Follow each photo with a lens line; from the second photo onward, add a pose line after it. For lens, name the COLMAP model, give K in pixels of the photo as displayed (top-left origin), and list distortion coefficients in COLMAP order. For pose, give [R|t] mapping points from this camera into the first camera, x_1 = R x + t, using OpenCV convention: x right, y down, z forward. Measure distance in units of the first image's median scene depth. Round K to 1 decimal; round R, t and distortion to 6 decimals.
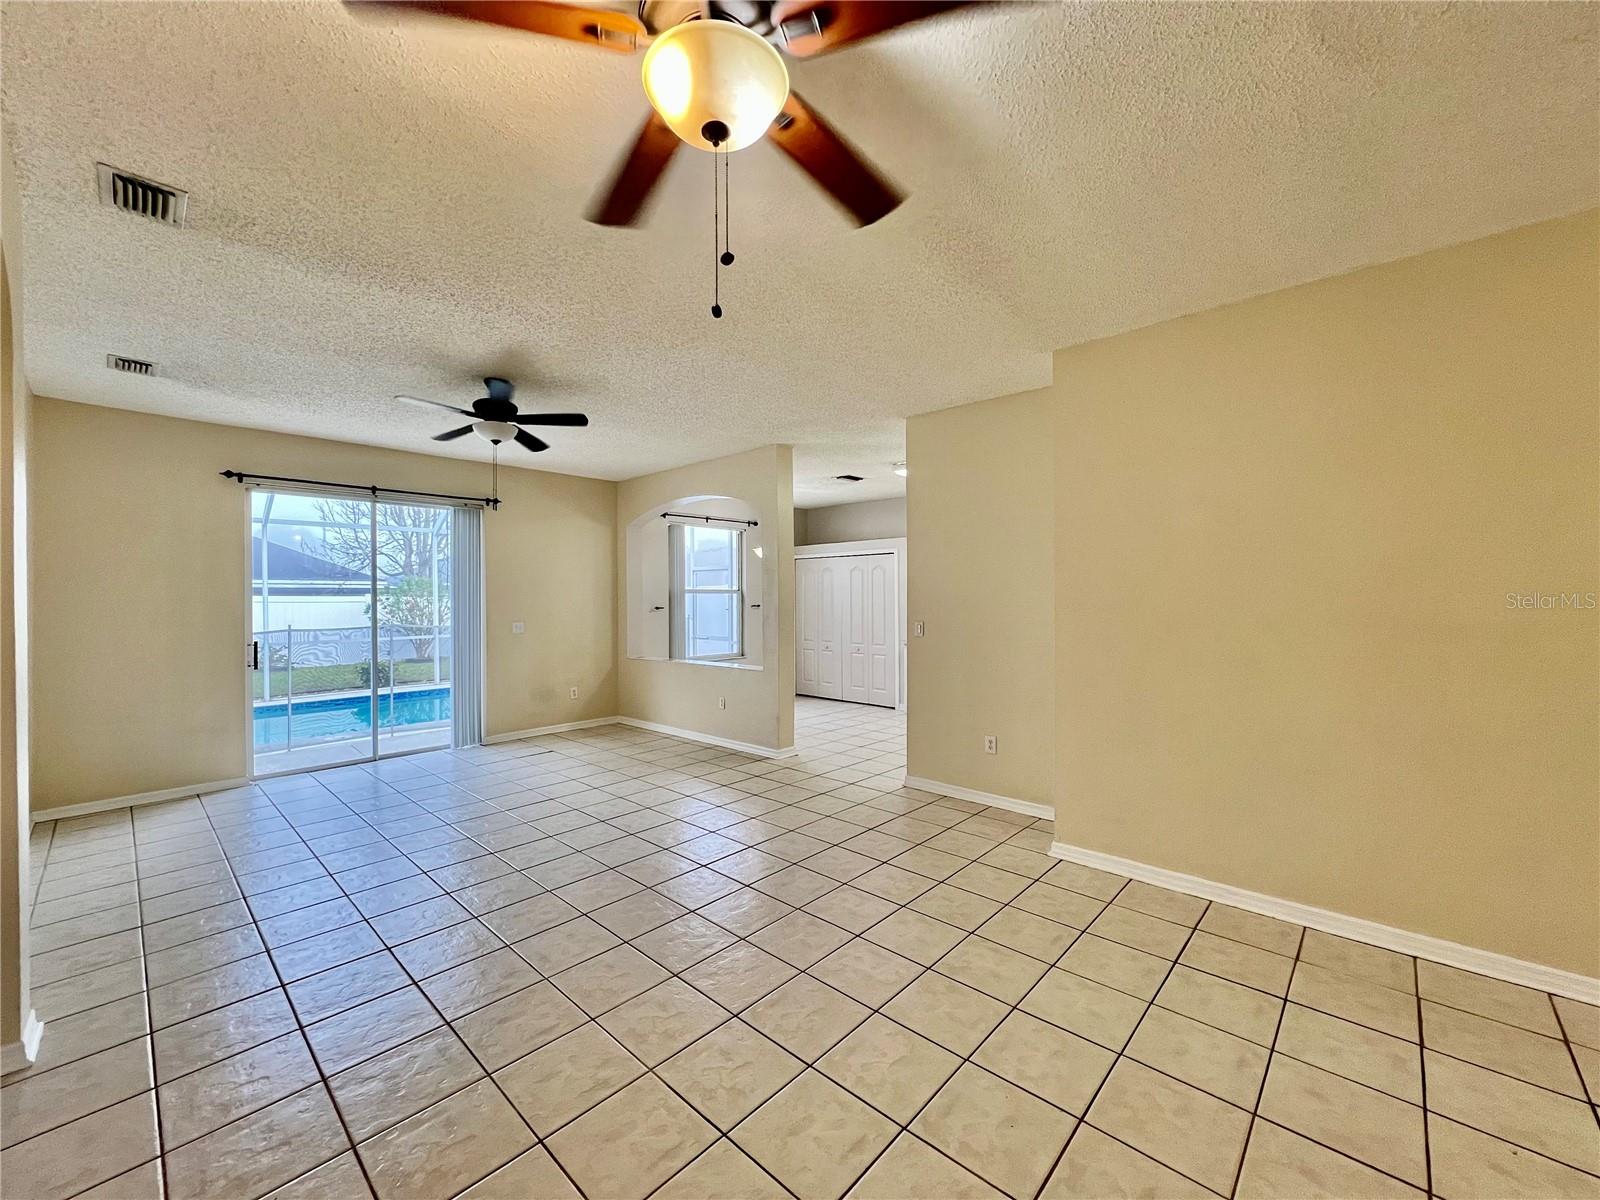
lens RADIAL K [[636.4, 0, 795.4], [0, 636.4, 597.7], [0, 0, 1]] dist [0.001813, -0.000130]
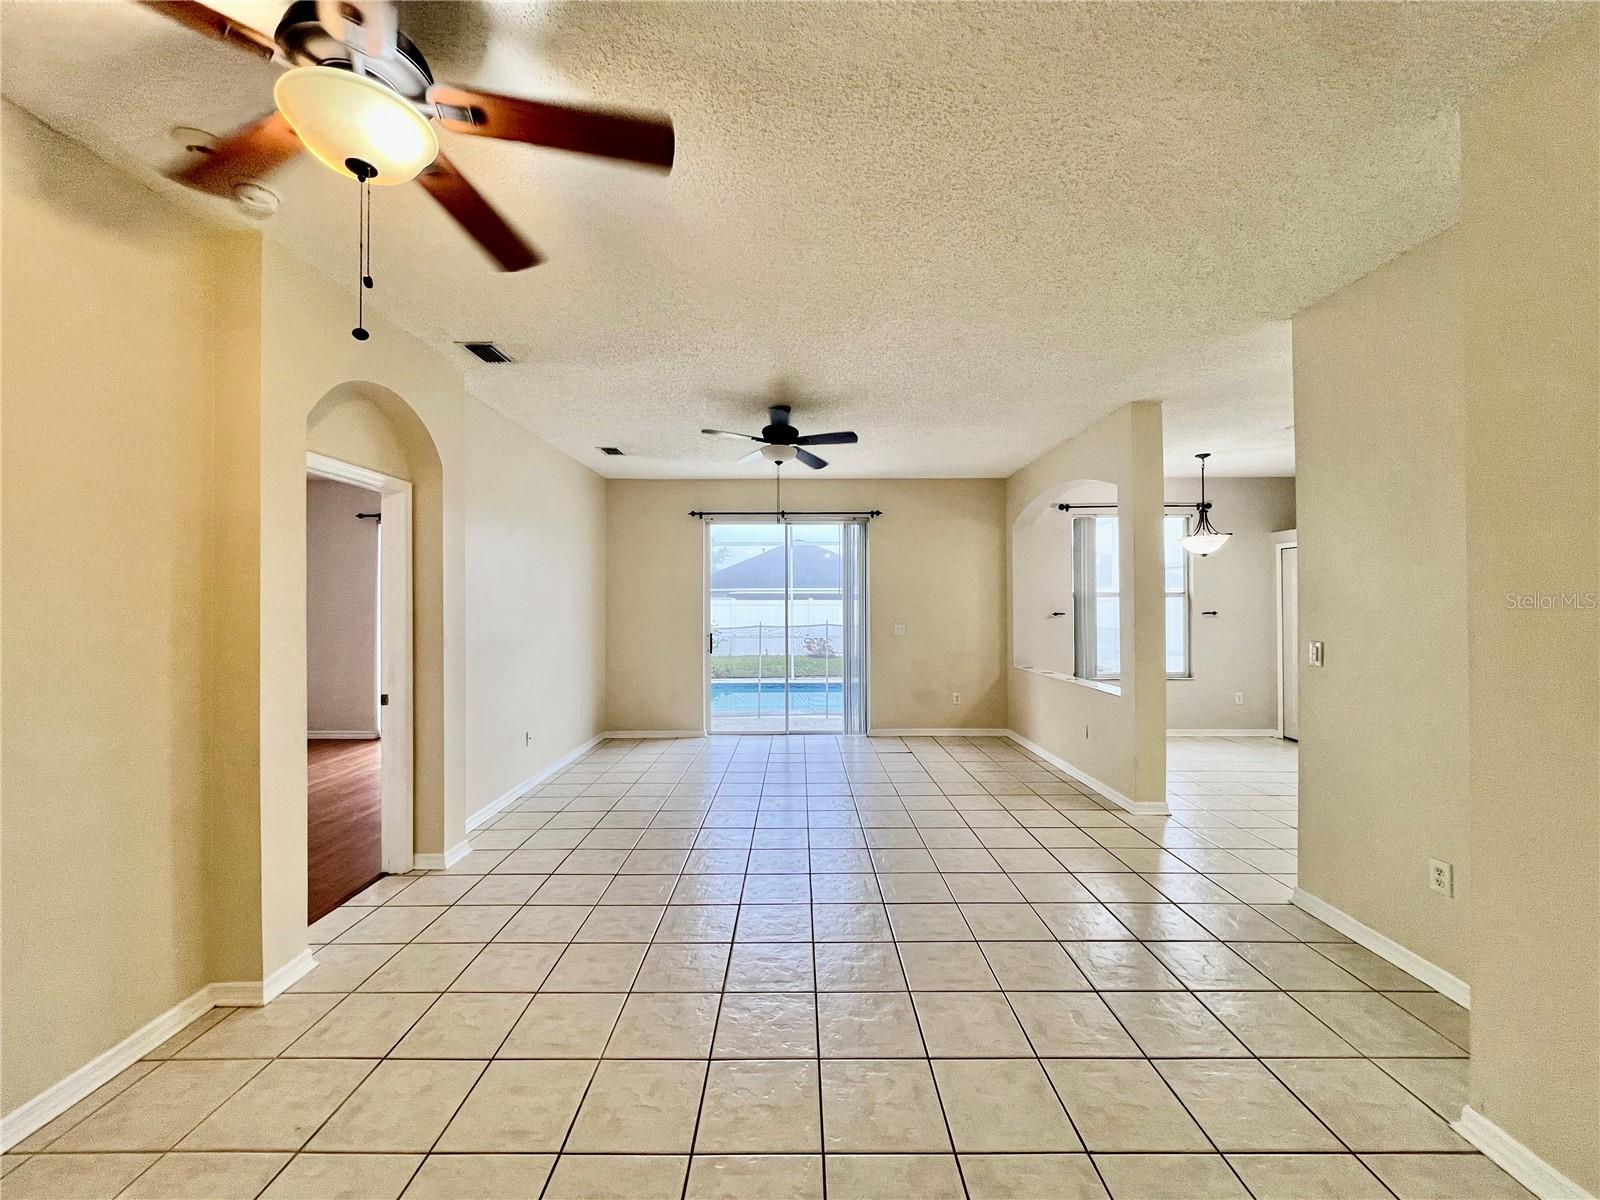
lens RADIAL K [[636.4, 0, 795.4], [0, 636.4, 597.7], [0, 0, 1]] dist [0.001813, -0.000130]
pose [[0.681290, -0.001893, -0.732011, 0.266628], [-0.002578, 0.999984, -0.004985, -0.001373], [0.732009, 0.005284, 0.681274, 0.185905]]
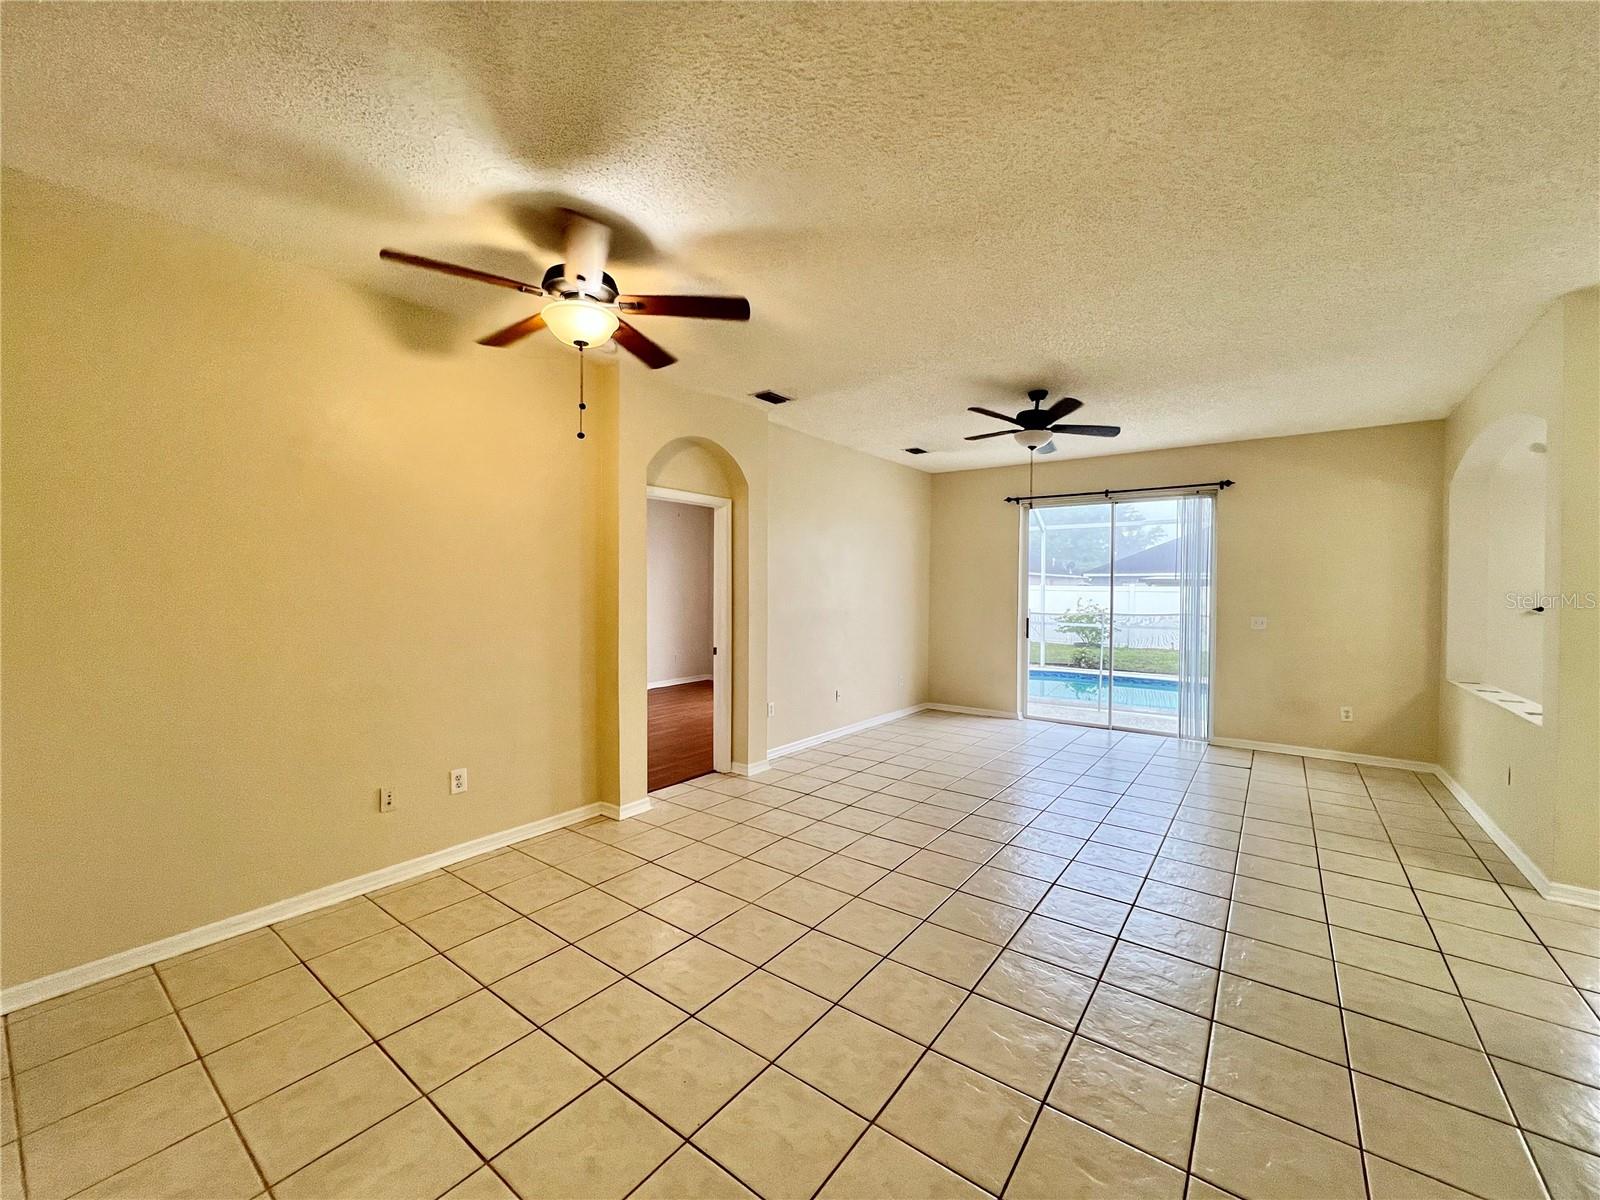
lens RADIAL K [[633.6, 0, 798.3], [0, 633.6, 602.4], [0, 0, 1]] dist [-0.001808, -0.000168]
pose [[0.107543, 0.031316, -0.993707, 0.437610], [-0.009443, 0.999491, 0.030477, -0.001917], [0.994156, 0.006106, 0.107784, 0.337187]]
